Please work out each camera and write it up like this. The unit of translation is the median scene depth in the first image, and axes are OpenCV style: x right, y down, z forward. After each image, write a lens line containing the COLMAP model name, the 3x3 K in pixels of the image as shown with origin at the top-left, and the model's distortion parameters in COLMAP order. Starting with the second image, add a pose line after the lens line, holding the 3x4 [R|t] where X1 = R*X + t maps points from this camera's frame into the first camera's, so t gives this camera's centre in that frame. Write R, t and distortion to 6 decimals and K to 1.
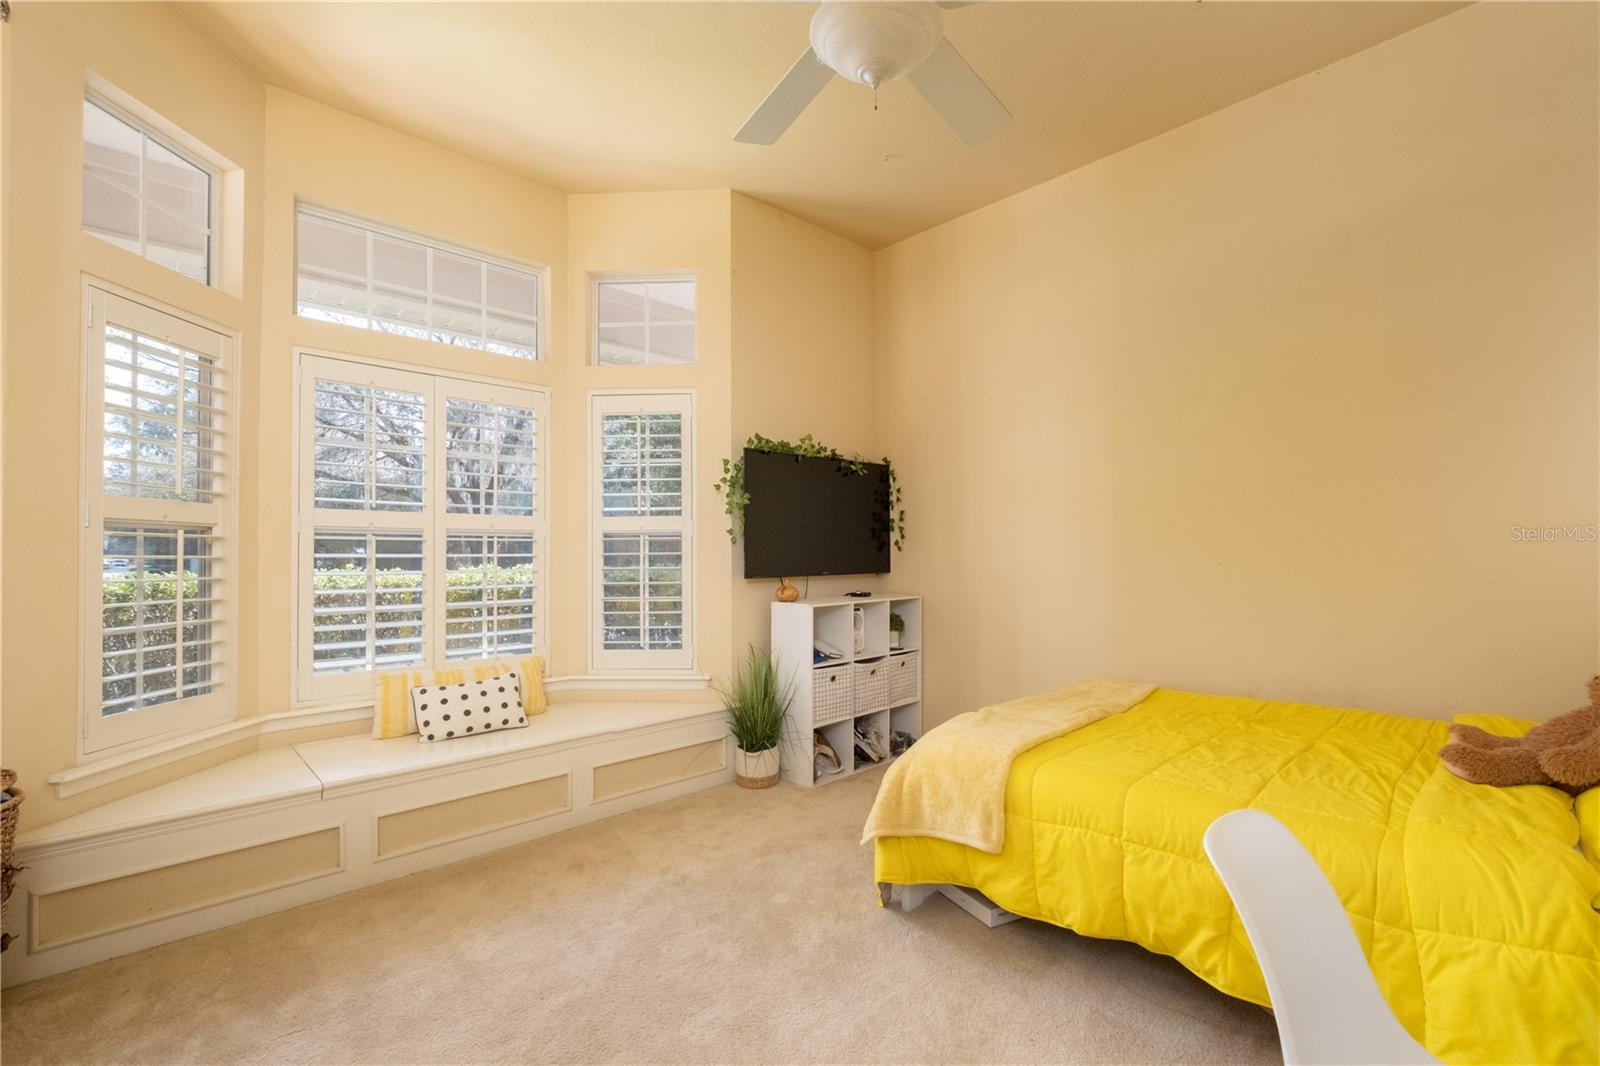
lens RADIAL K [[694.1, 0, 800.0], [0, 694.1, 533.0], [0, 0, 1]] dist [-0.001241, -0.000549]
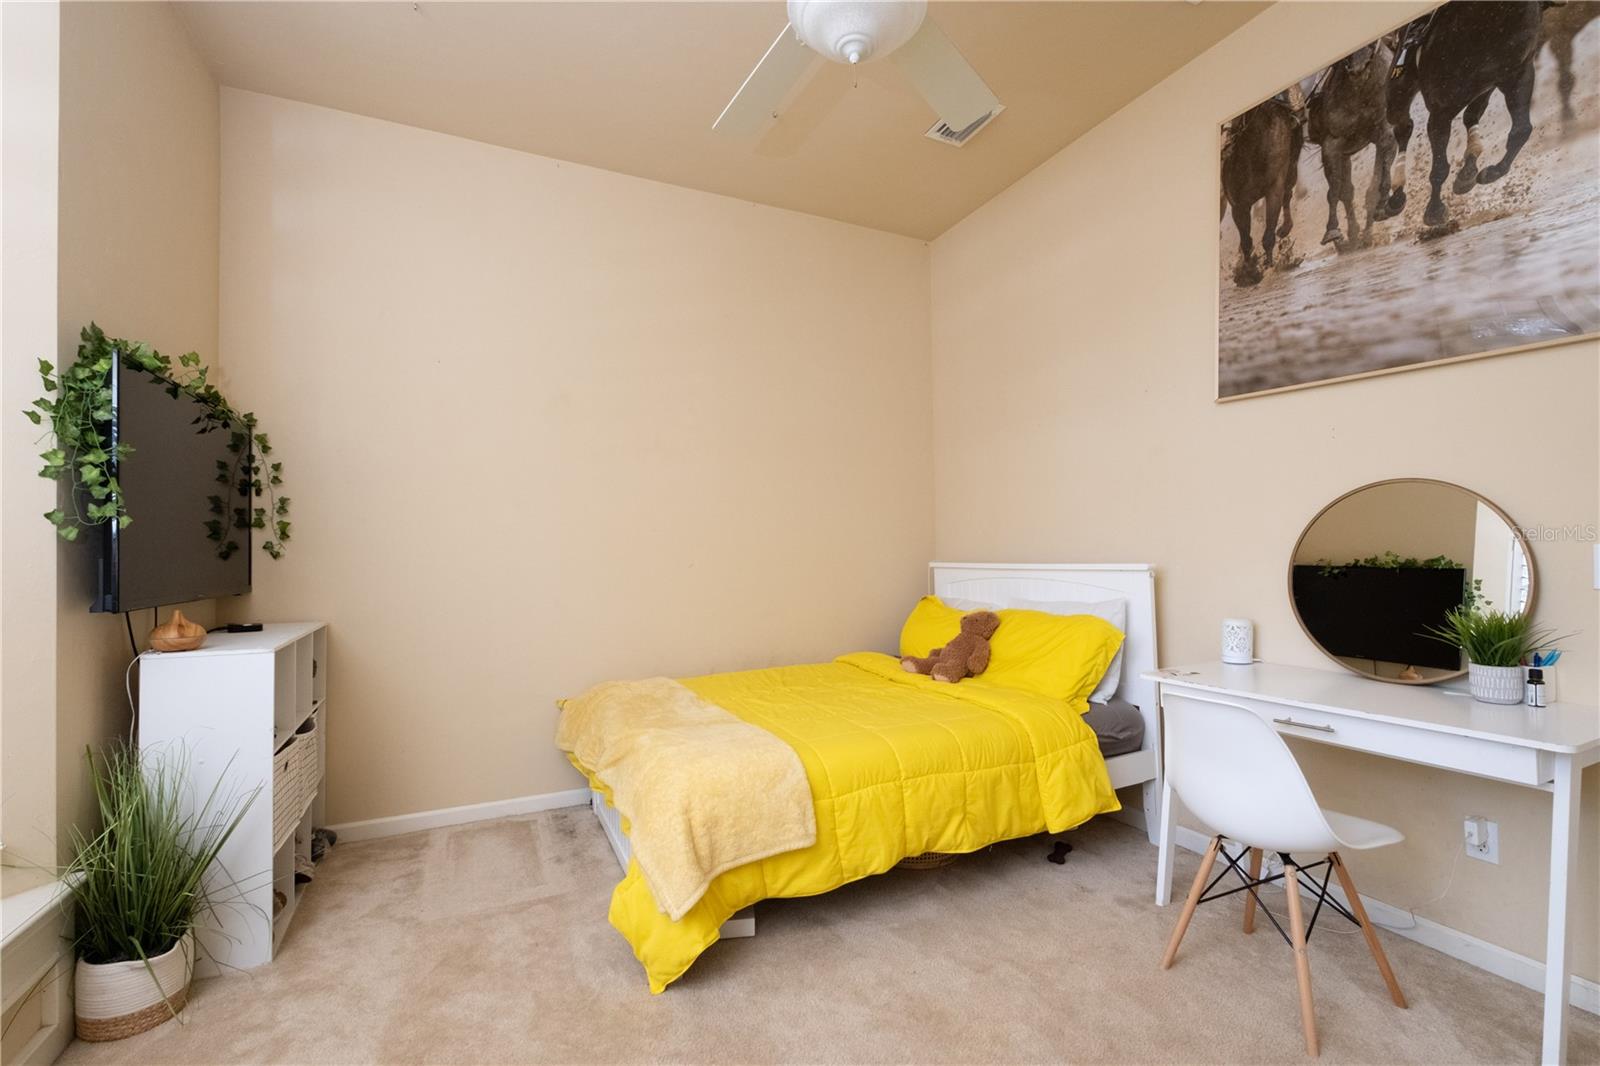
lens RADIAL K [[694.1, 0, 800.0], [0, 694.1, 533.0], [0, 0, 1]] dist [-0.001241, -0.000549]
pose [[0.312924, 0.031601, 0.949252, -0.388463], [-0.014474, 0.999489, -0.028502, 0.015621], [-0.949668, -0.004820, 0.313222, 0.378007]]
